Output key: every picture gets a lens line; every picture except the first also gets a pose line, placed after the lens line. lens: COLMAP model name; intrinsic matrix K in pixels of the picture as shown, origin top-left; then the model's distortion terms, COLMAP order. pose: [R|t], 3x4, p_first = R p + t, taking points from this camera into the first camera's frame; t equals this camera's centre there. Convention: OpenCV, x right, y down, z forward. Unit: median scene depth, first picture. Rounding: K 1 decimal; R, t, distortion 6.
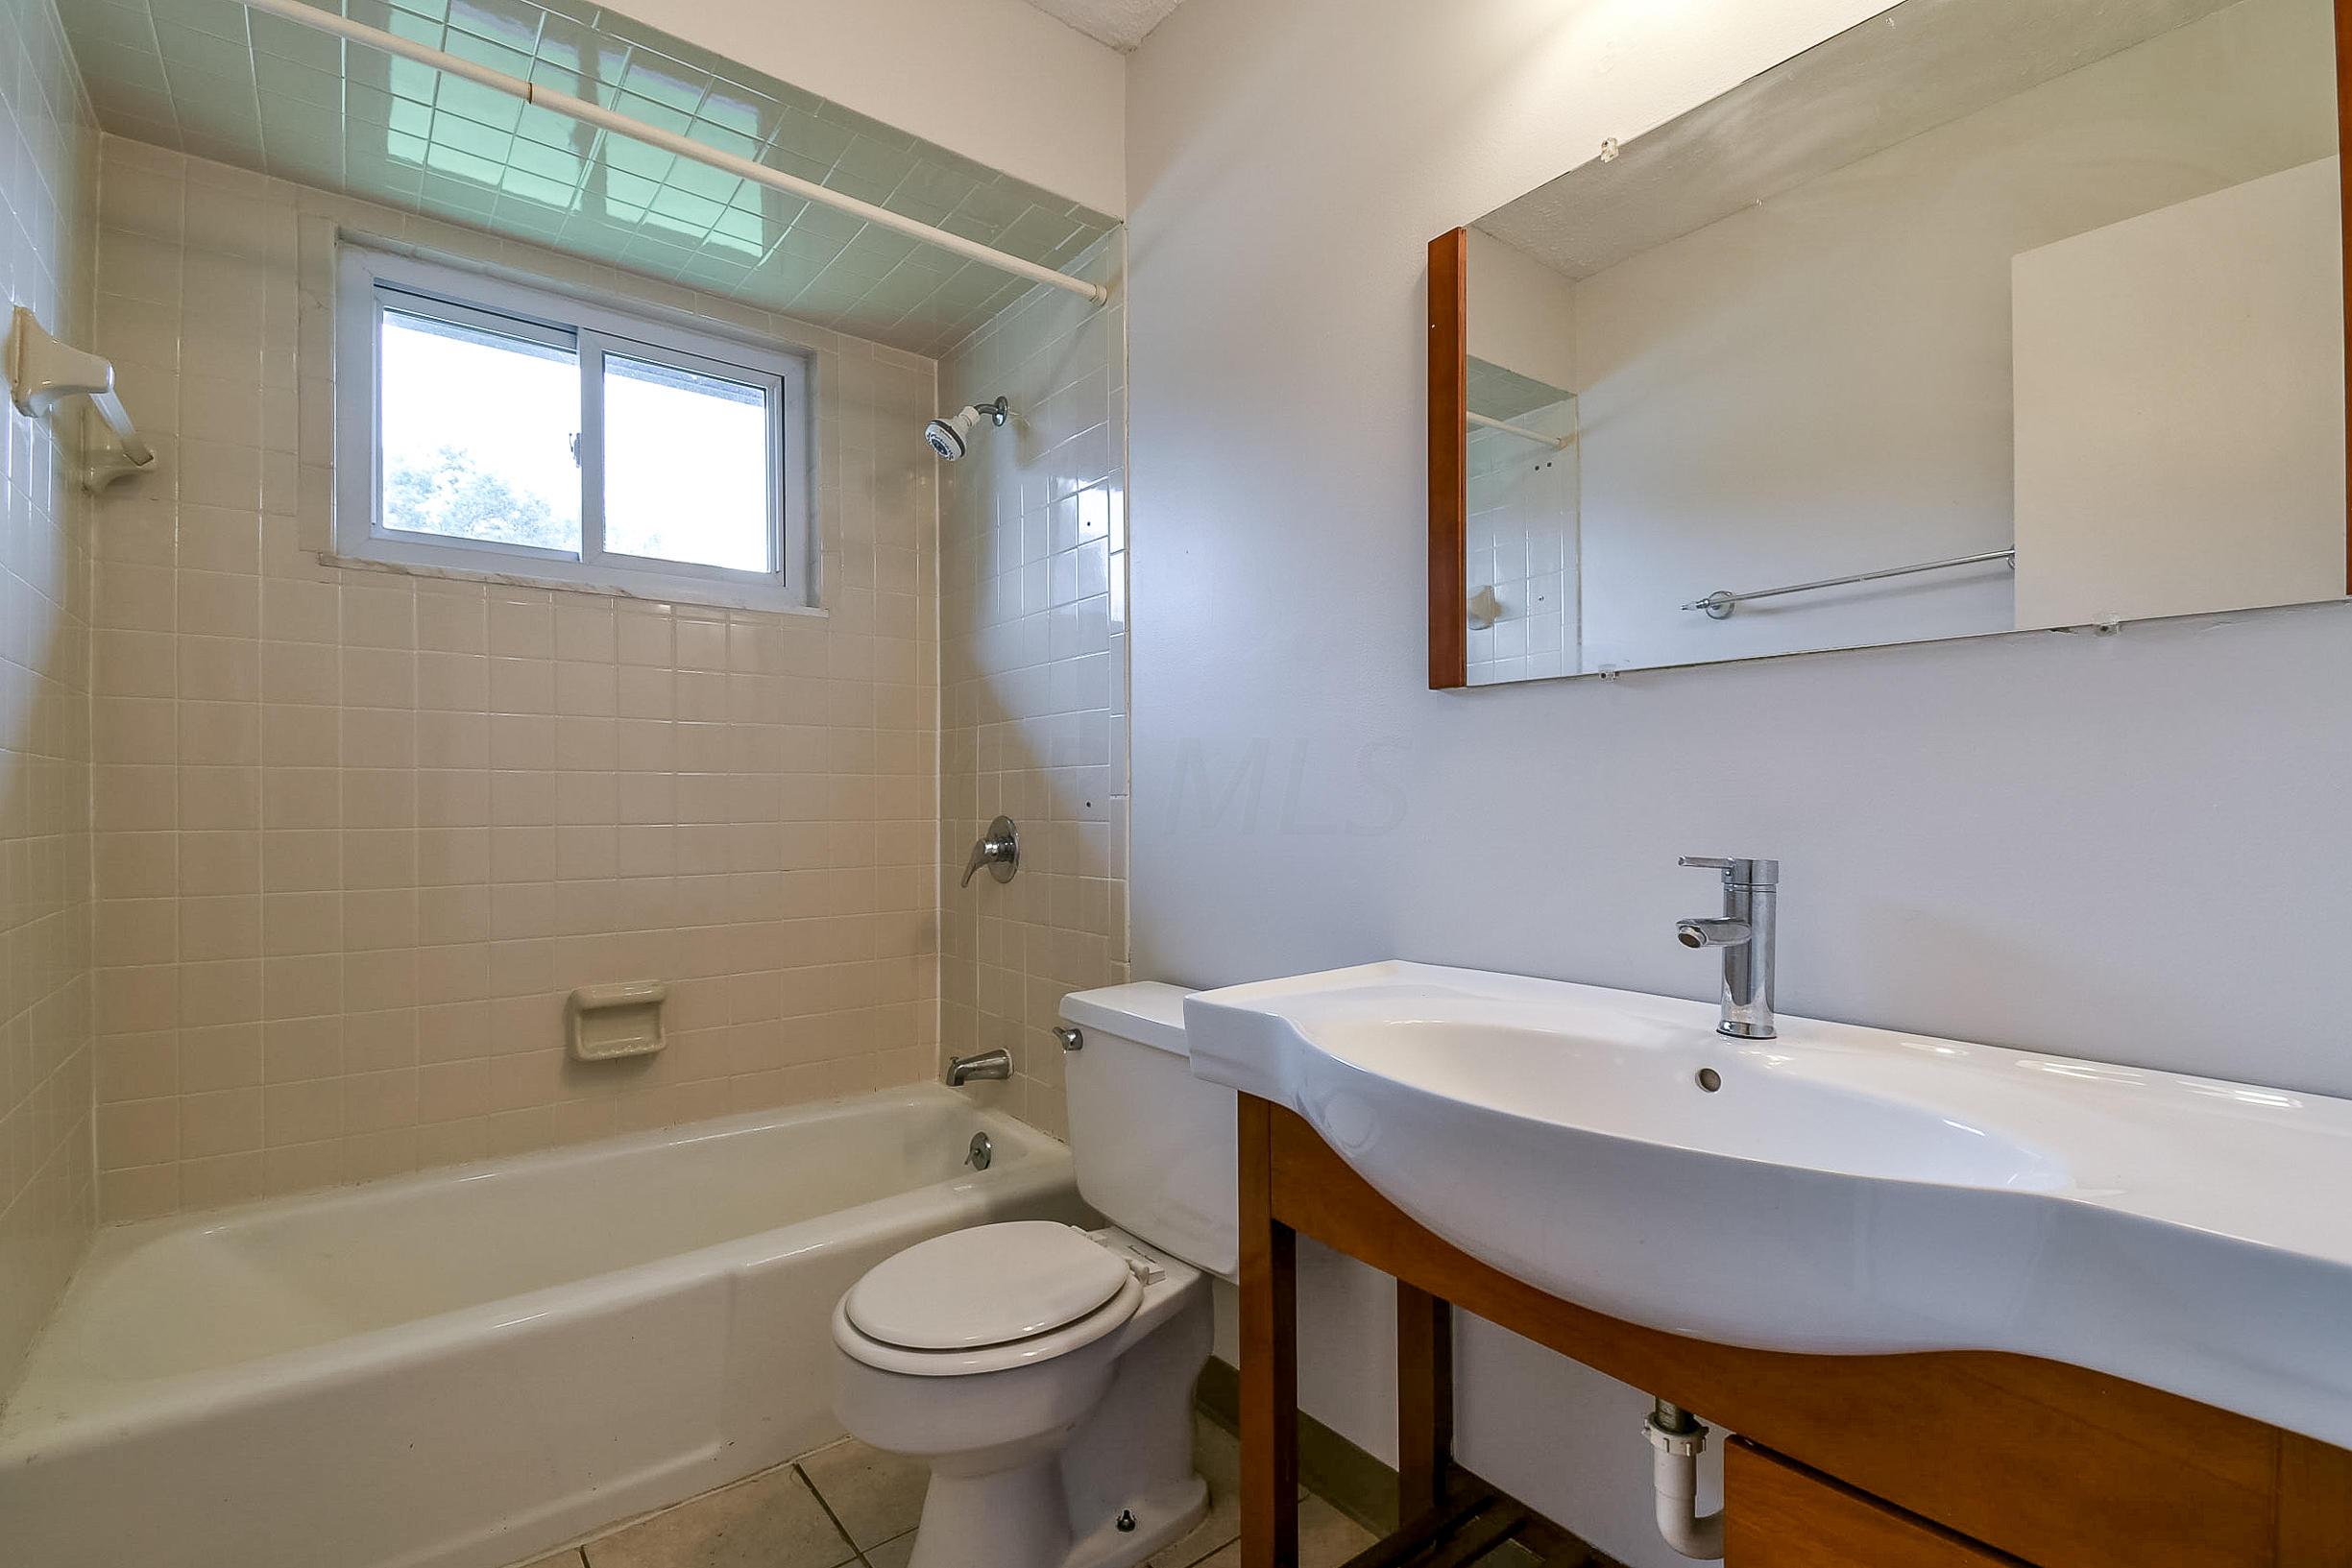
lens RADIAL K [[1040.2, 0, 1172.8], [0, 1040.2, 786.9], [0, 0, 1]] dist [0.028404, -0.022149]
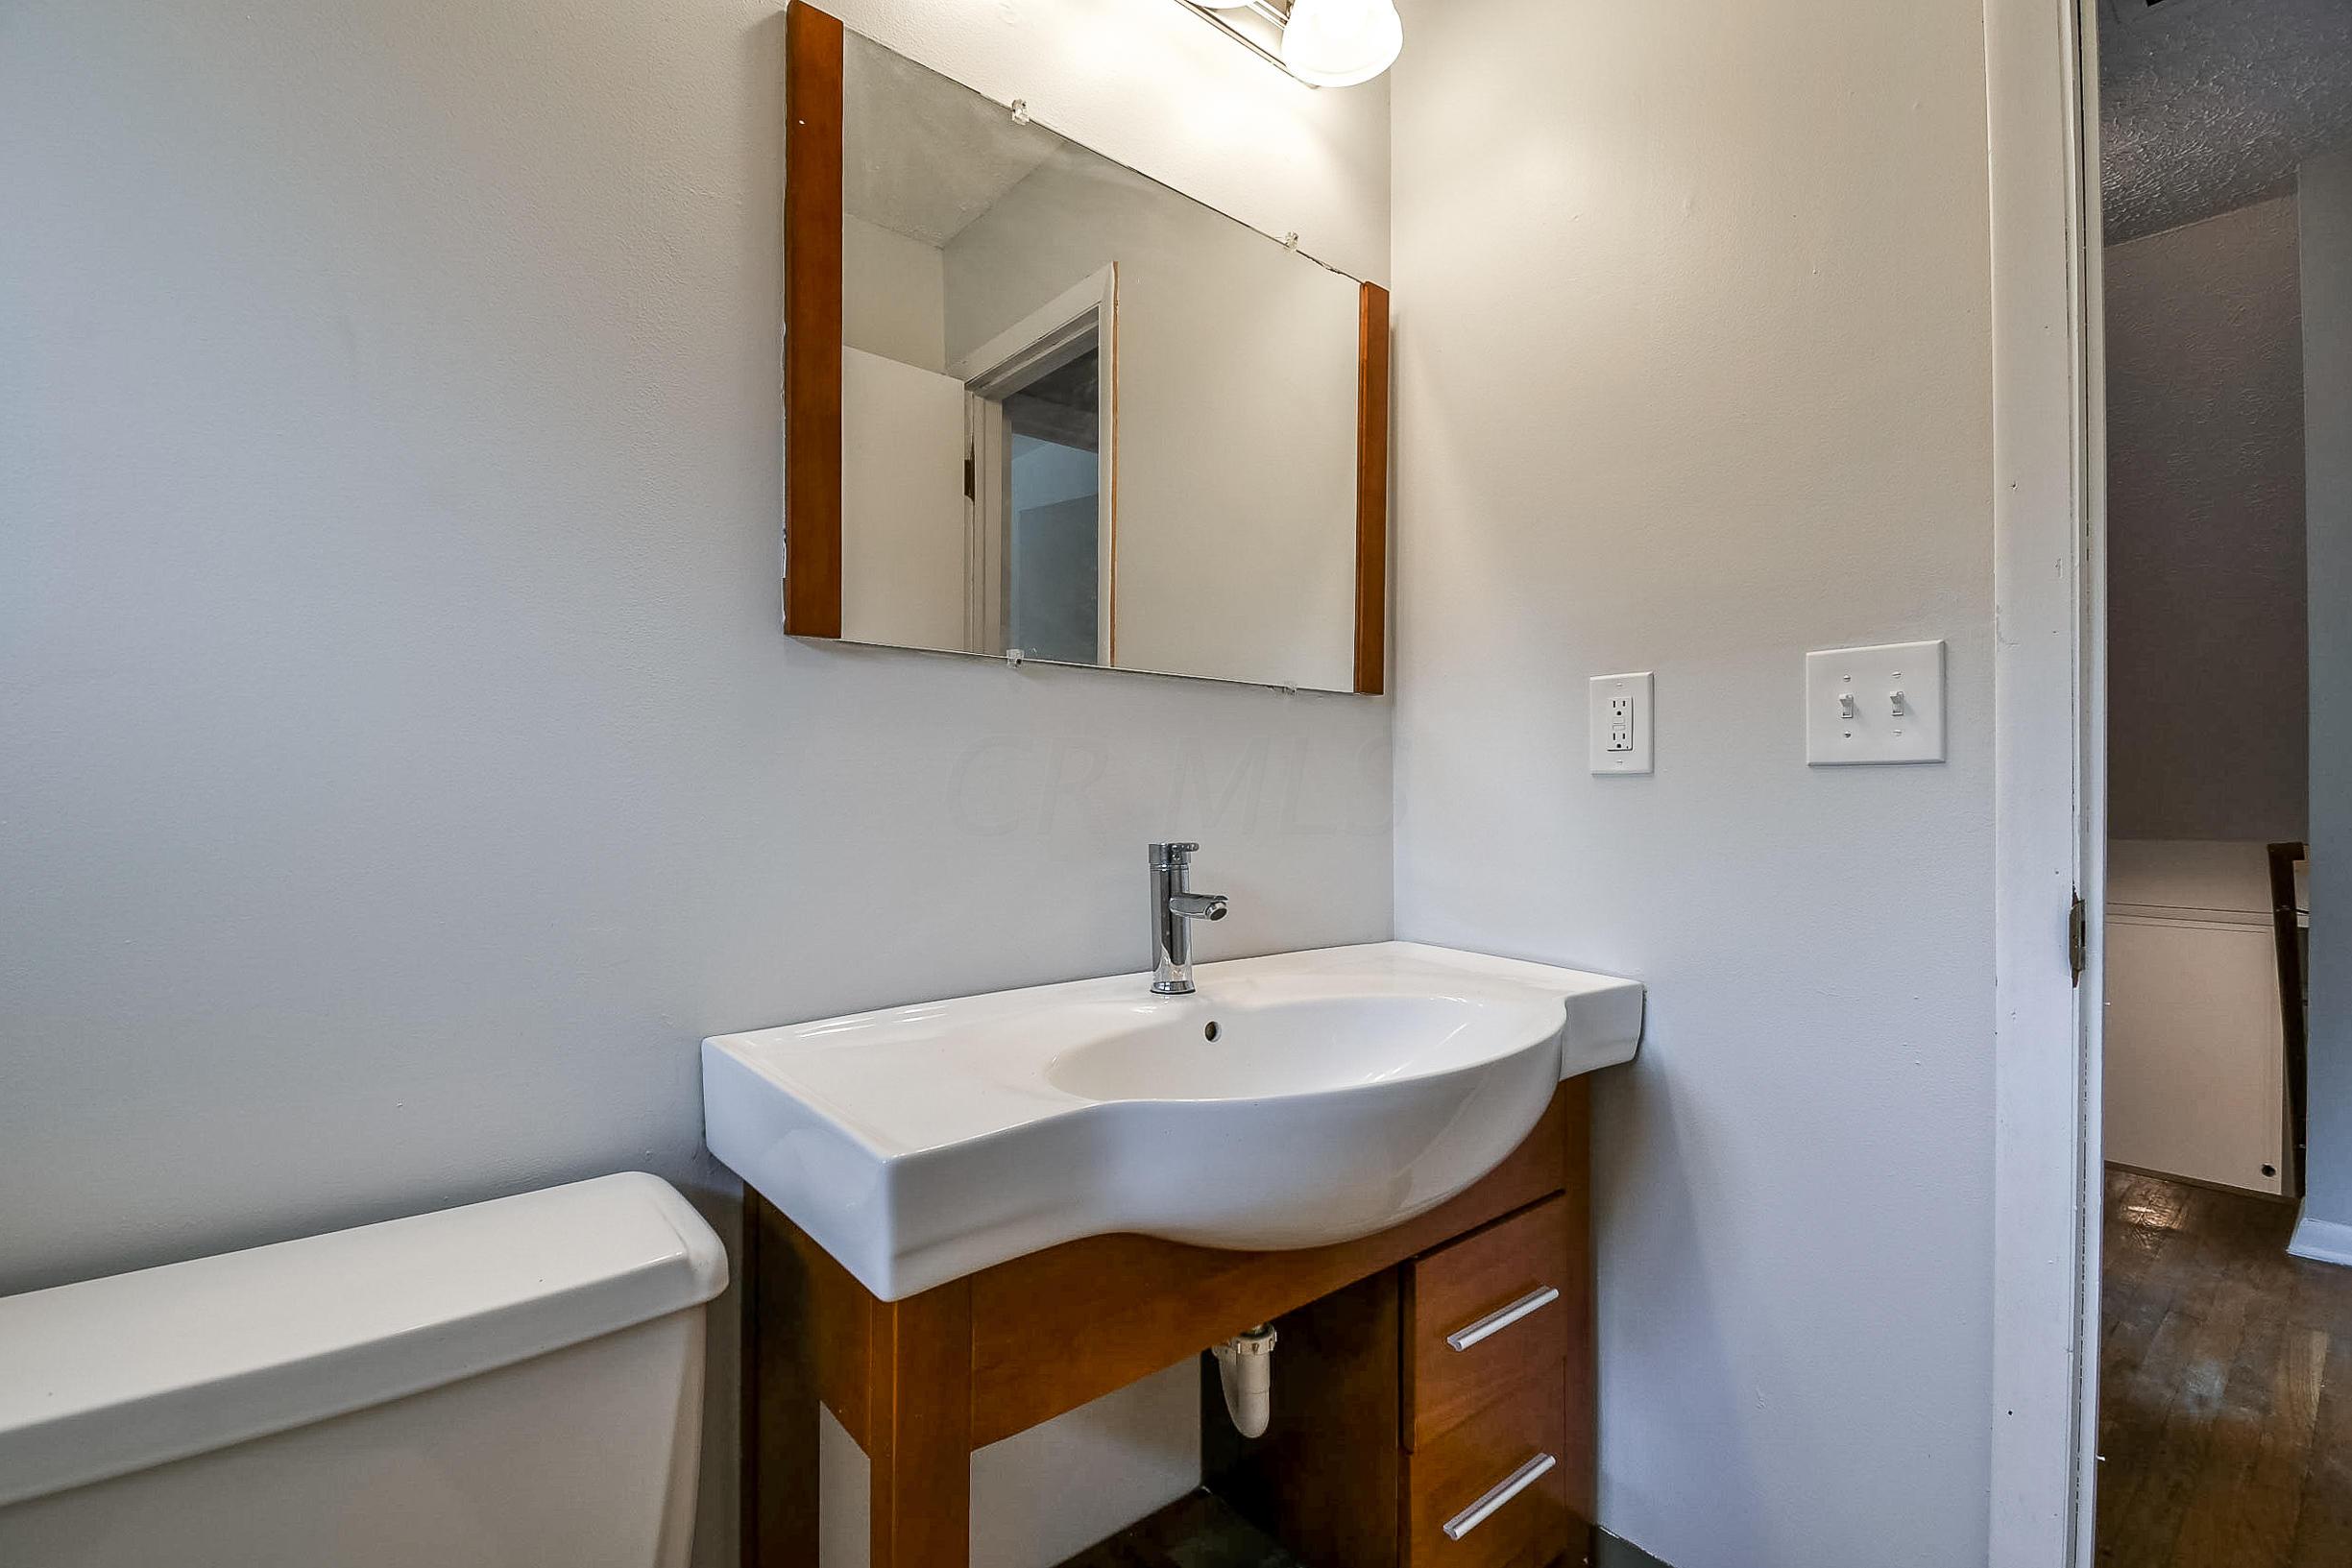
lens RADIAL K [[1040.2, 0, 1172.8], [0, 1040.2, 786.9], [0, 0, 1]] dist [0.028404, -0.022149]
pose [[-0.032256, 0.010672, 0.999423, -0.556674], [-0.011245, 0.999876, -0.011039, 0.016946], [-0.999416, -0.011594, -0.032132, 0.919175]]
